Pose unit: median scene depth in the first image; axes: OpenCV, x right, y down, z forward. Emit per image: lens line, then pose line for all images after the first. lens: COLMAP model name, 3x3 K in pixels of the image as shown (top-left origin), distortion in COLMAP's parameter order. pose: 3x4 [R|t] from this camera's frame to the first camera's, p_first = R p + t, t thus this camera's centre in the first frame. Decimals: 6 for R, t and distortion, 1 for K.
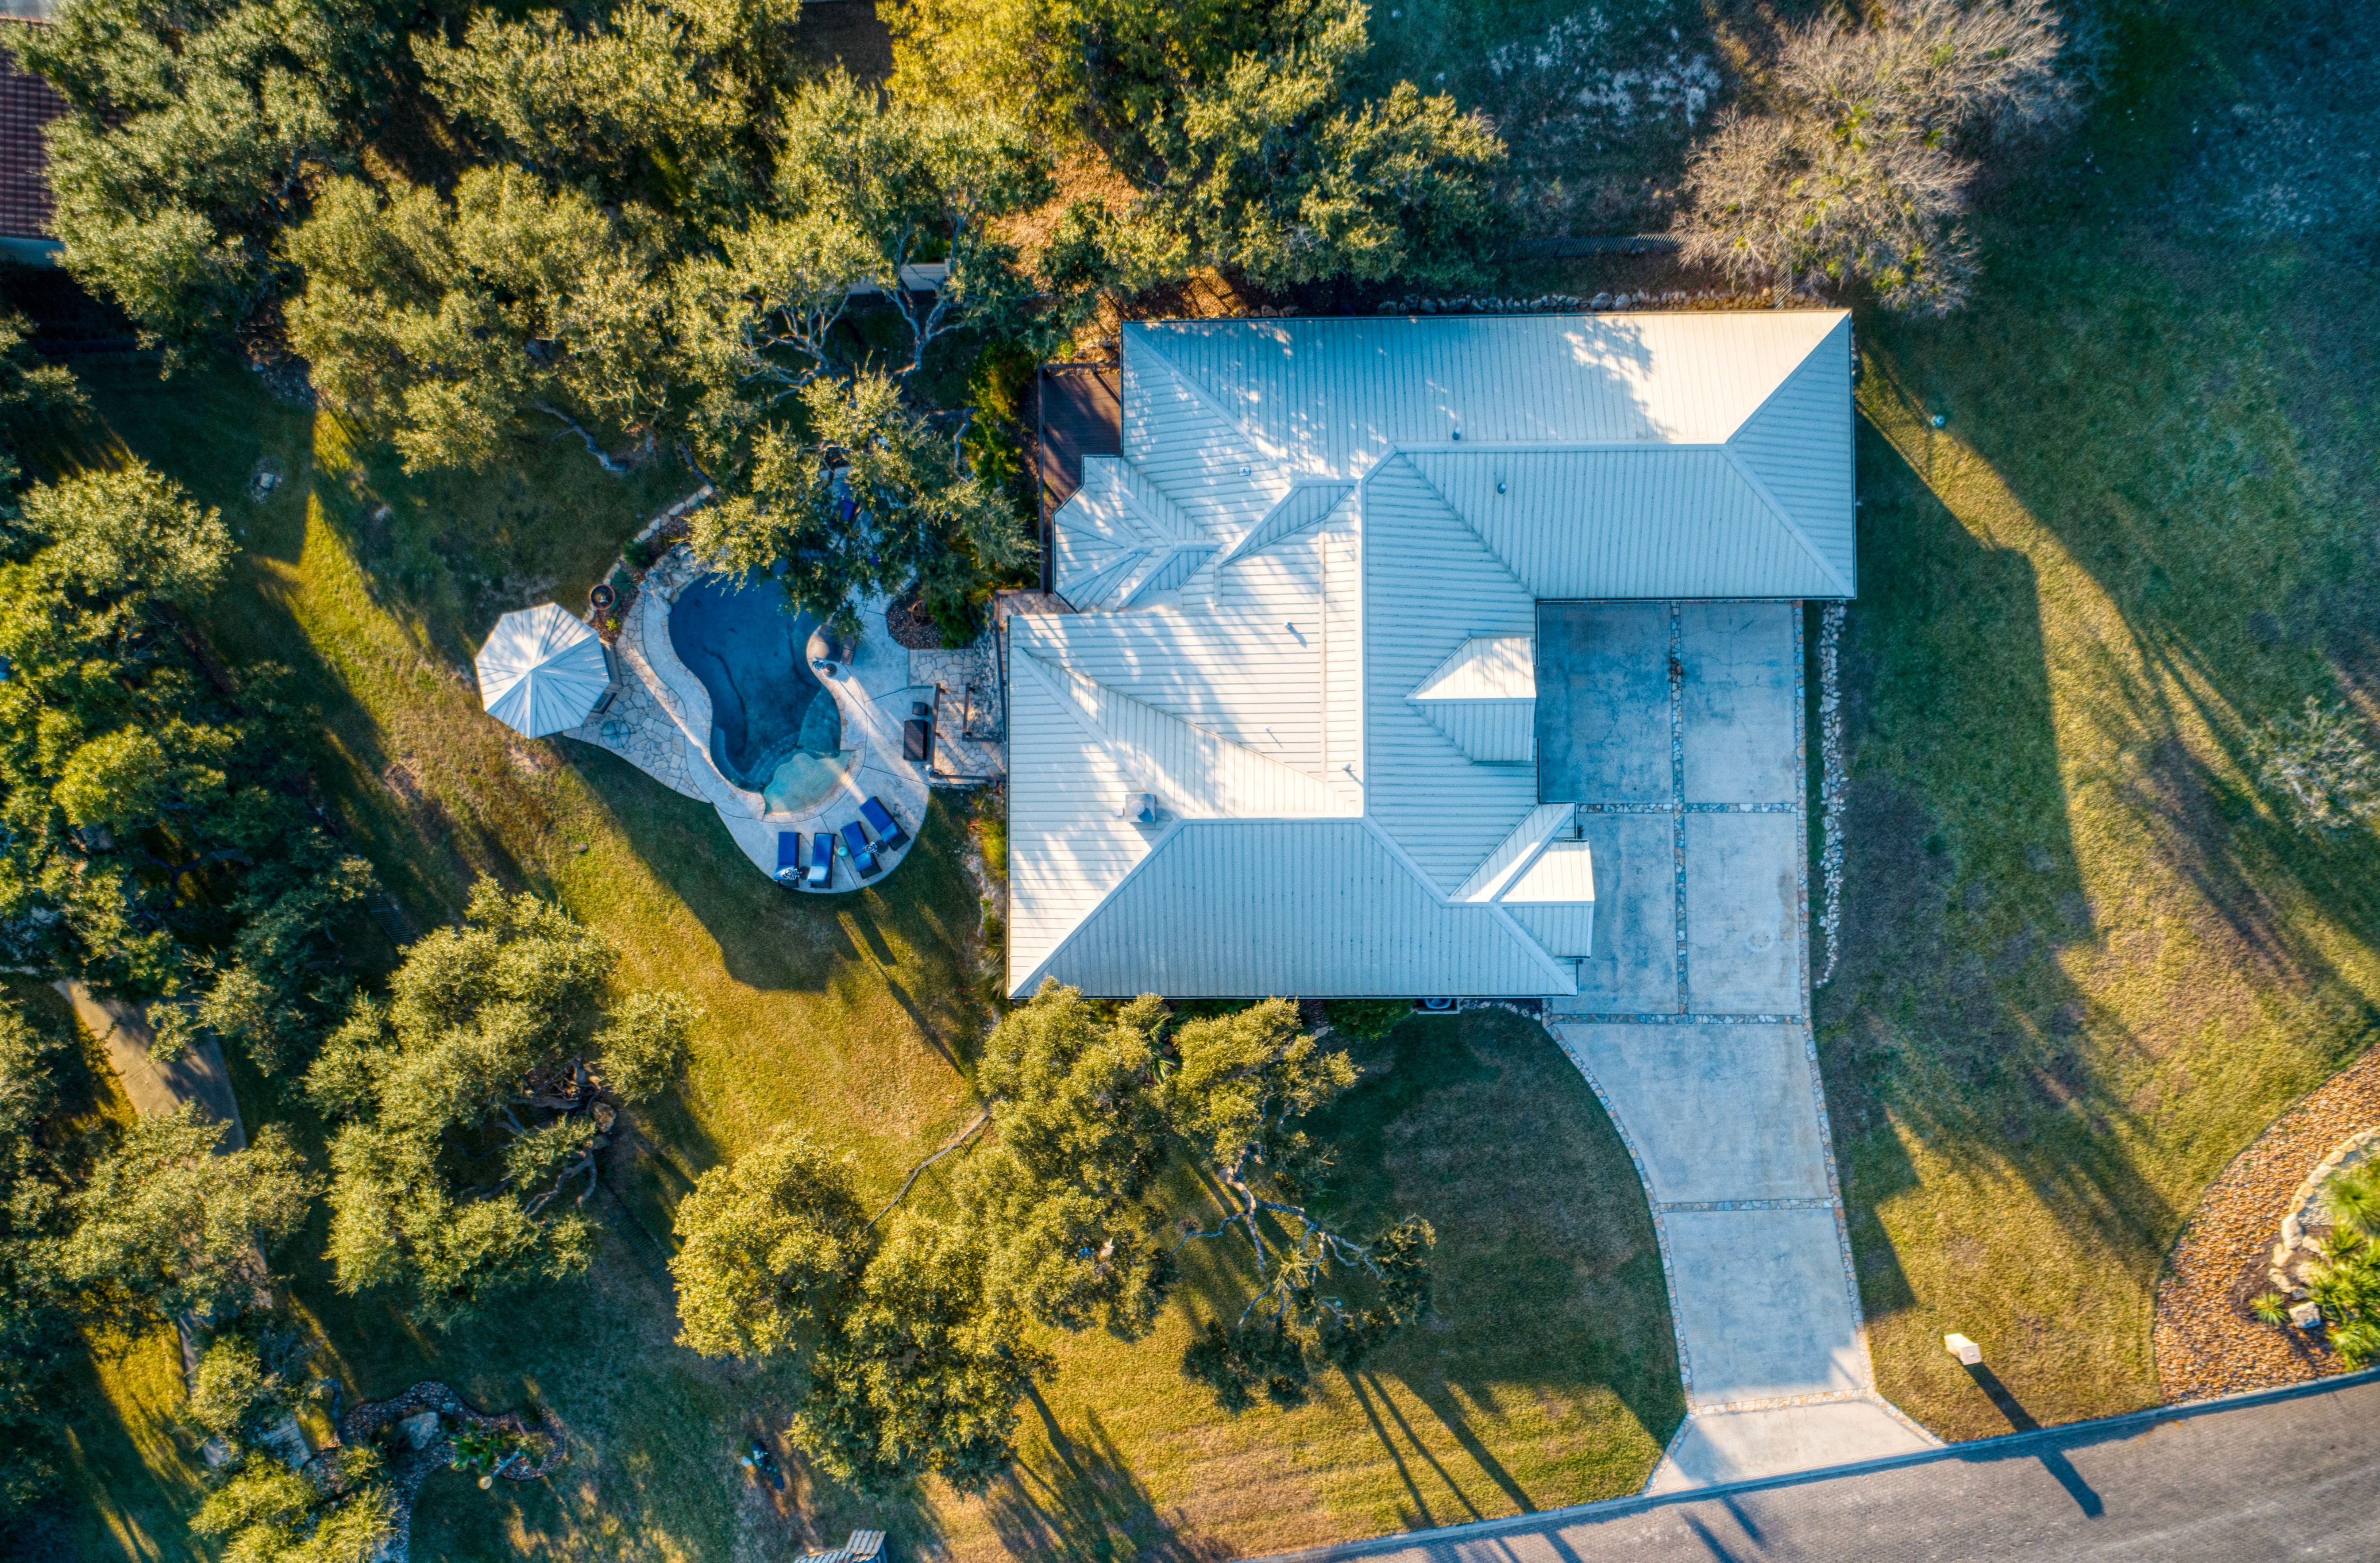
lens RADIAL K [[1842.3, 0, 1190.0], [0, 1842.3, 781.5], [0, 0, 1]] dist [0.013204, 0.002725]
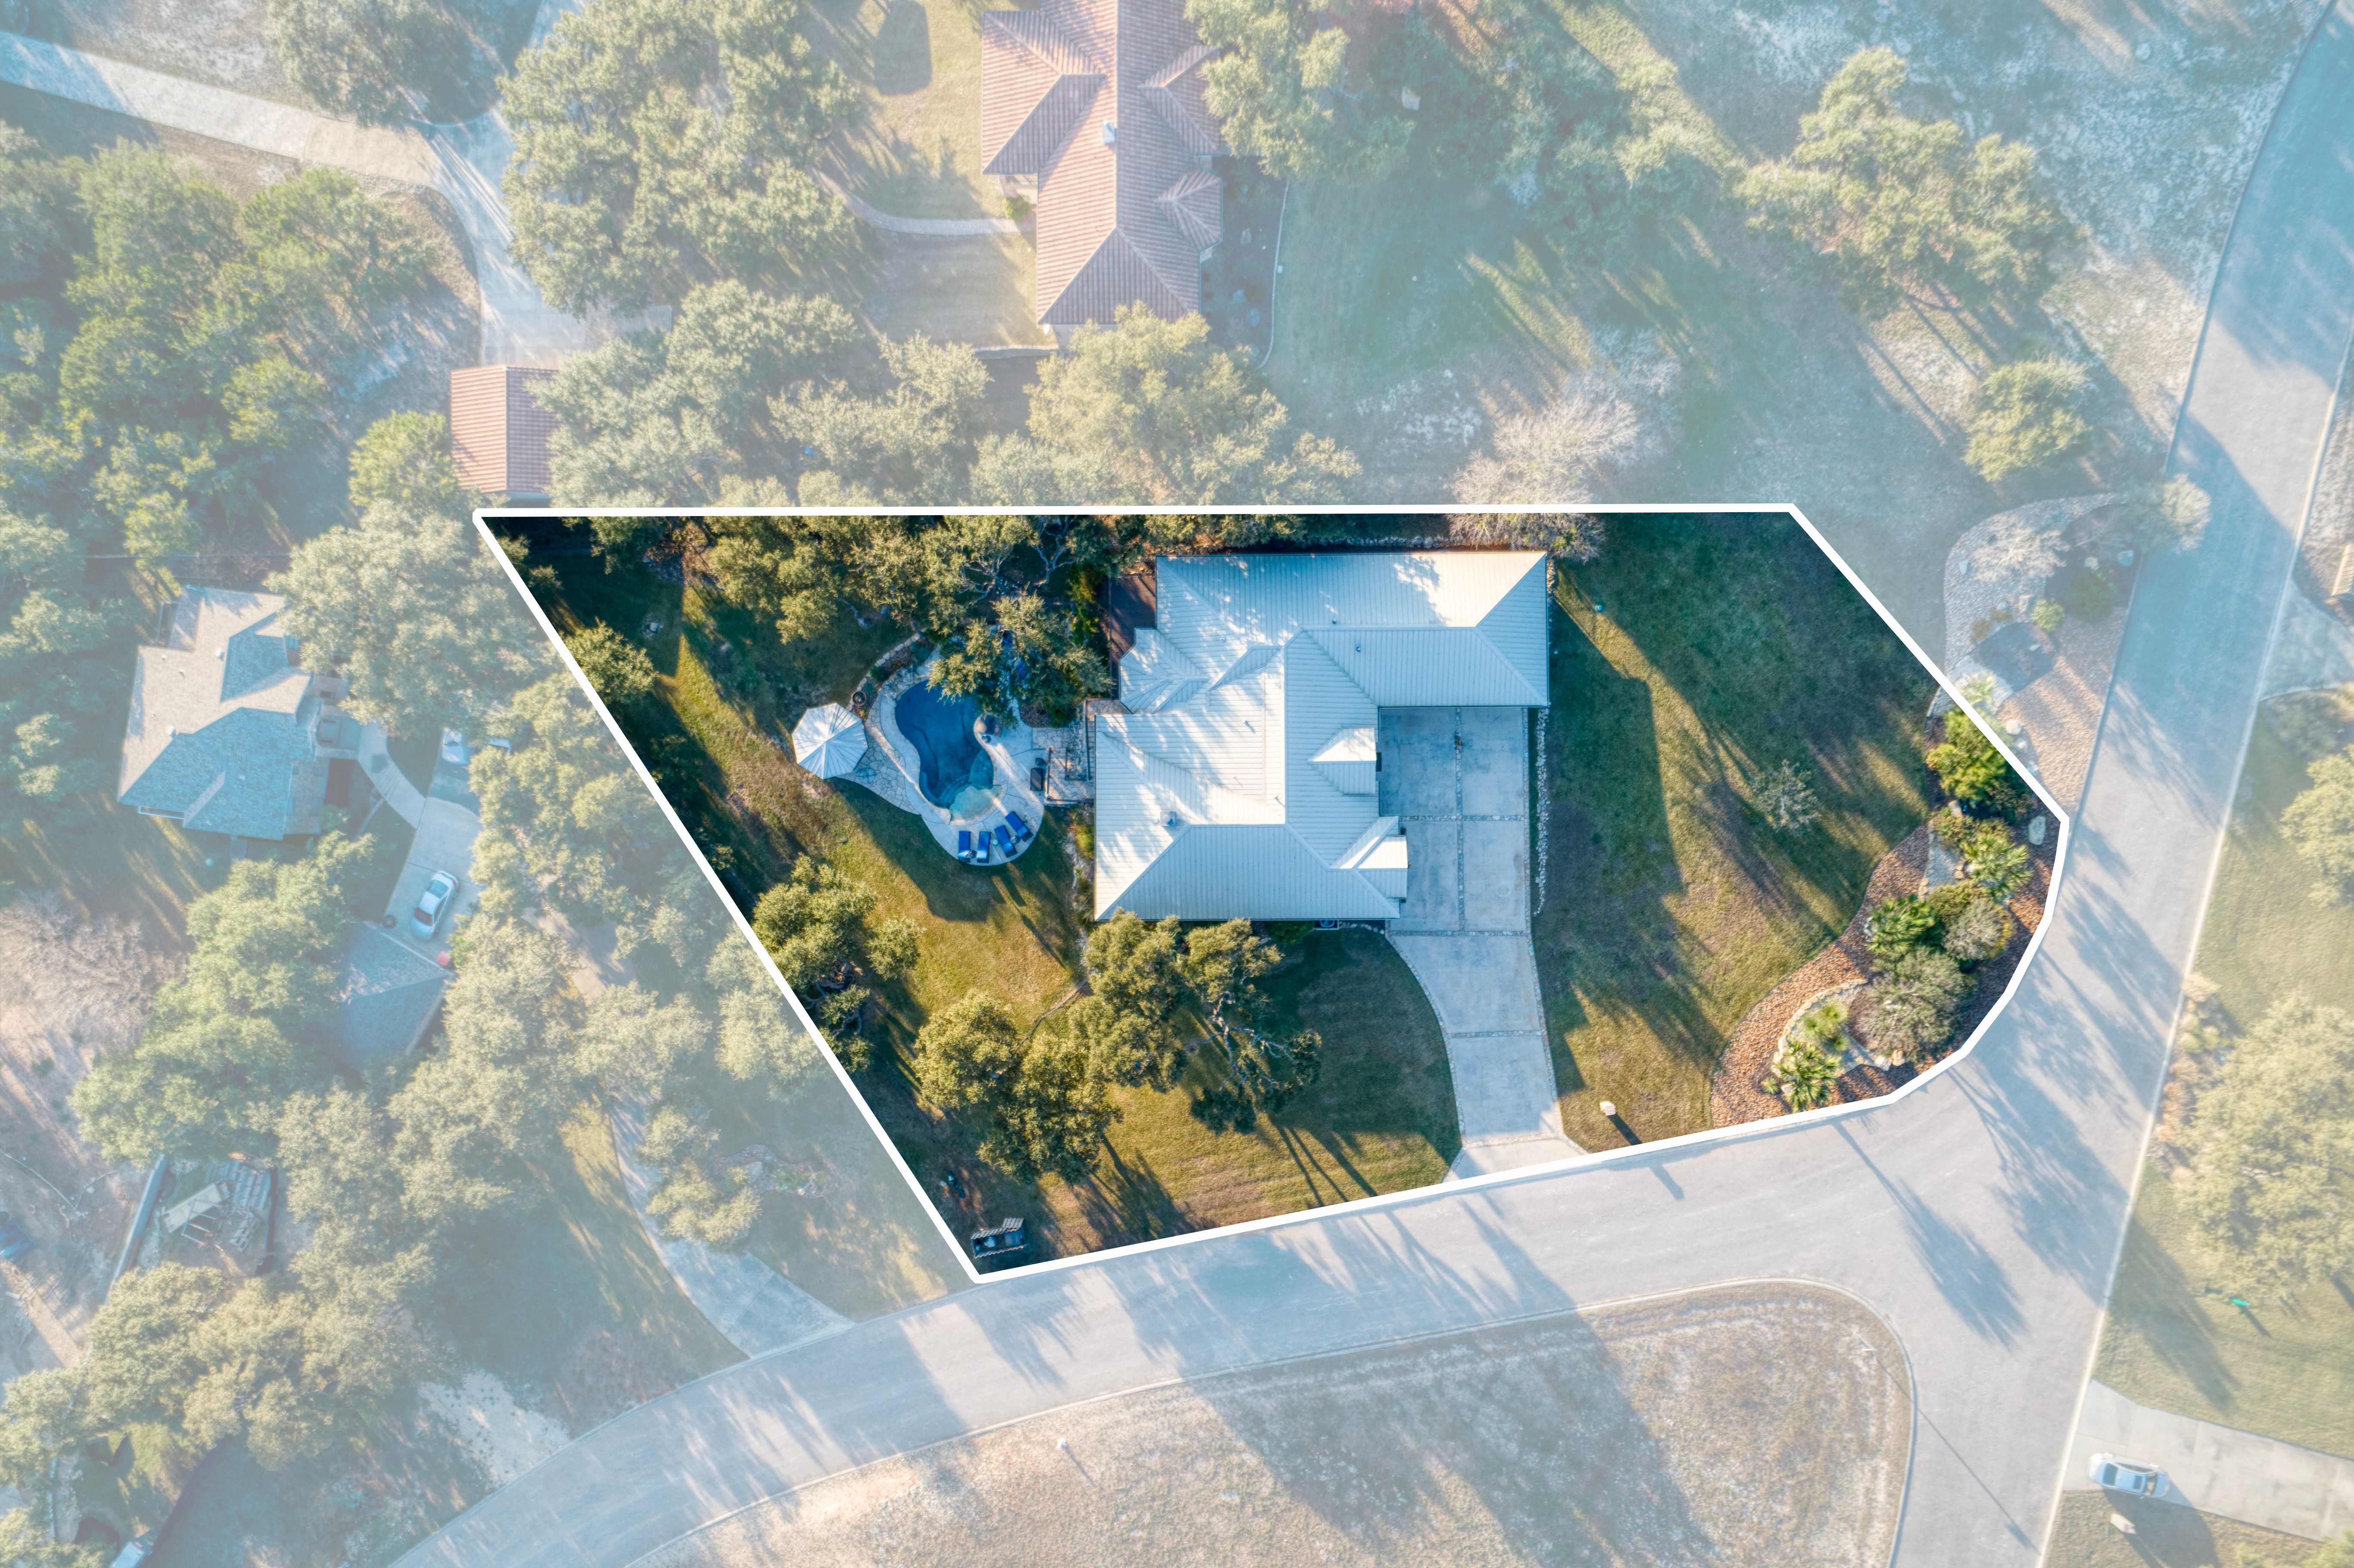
lens RADIAL K [[1603.8, 0, 1177.0], [0, 1603.8, 784.0], [0, 0, 1]] dist [0.002082, 0.000980]
pose [[0.999994, 0.000101, 0.003345, -0.021120], [-0.000096, 0.999999, -0.001569, -0.017381], [-0.003345, 0.001569, 0.999993, -0.603793]]
